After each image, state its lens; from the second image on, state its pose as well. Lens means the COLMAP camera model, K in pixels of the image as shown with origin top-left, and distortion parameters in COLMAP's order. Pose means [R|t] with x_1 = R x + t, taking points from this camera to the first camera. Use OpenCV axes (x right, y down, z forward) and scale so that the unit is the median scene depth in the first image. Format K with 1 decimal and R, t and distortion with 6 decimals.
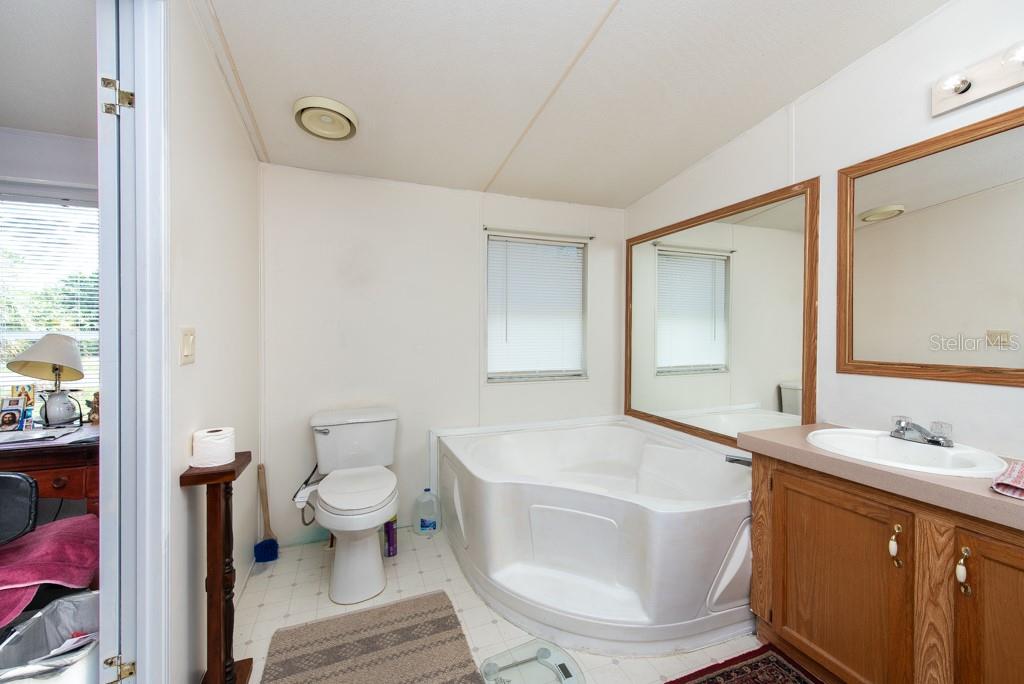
lens RADIAL K [[401.4, 0, 507.2], [0, 401.4, 338.3], [0, 0, 1]] dist [0.015275, -0.004339]
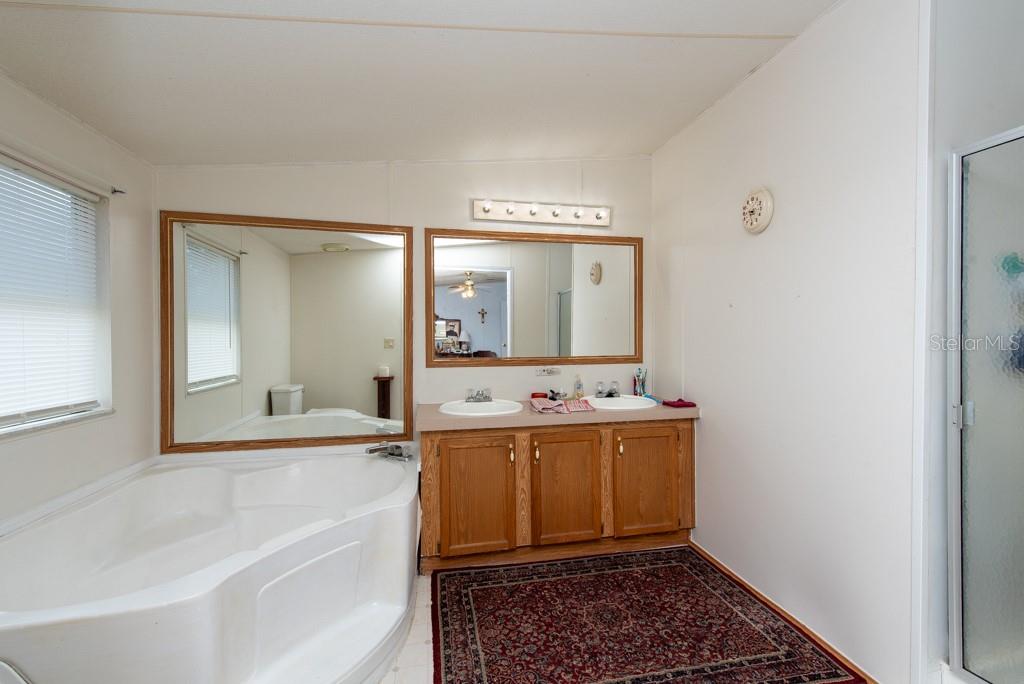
lens RADIAL K [[401.4, 0, 517.9], [0, 401.4, 344.8], [0, 0, 1]] dist [0.015275, -0.004339]
pose [[0.154176, -0.012138, 0.987969, -0.652469], [0.013242, 0.999860, 0.010218, -0.008358], [-0.987955, 0.011508, 0.154315, 0.531816]]
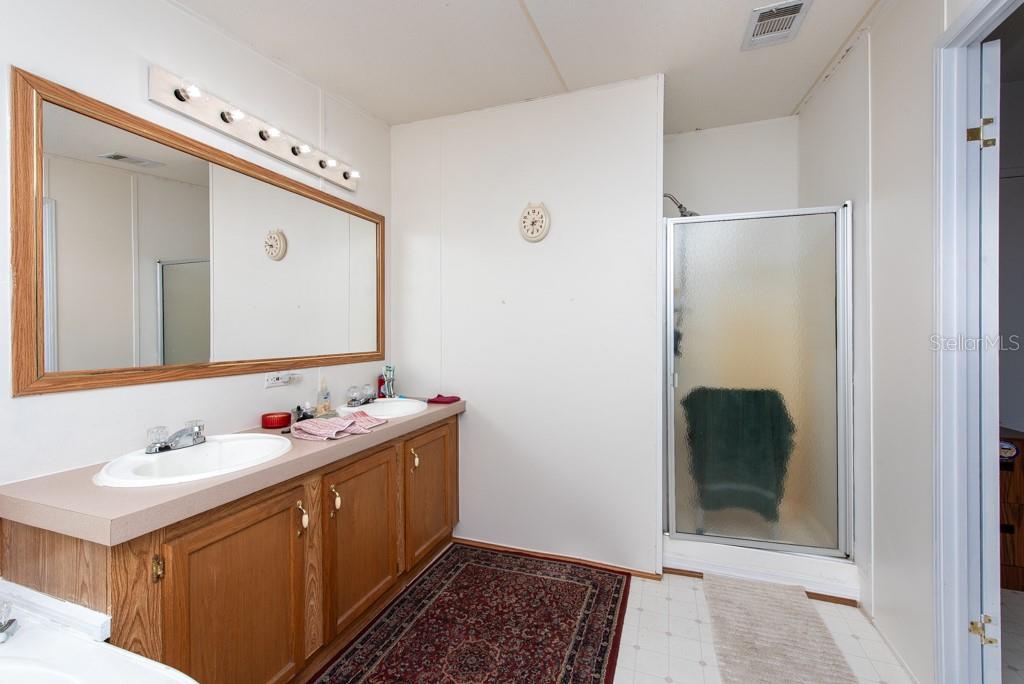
lens RADIAL K [[401.4, 0, 521.6], [0, 401.4, 335.9], [0, 0, 1]] dist [0.015275, -0.004339]
pose [[-0.757214, -0.005667, 0.653142, -0.196715], [0.004461, 0.999894, 0.013848, -0.014376], [-0.653151, 0.013400, -0.757109, 1.129356]]
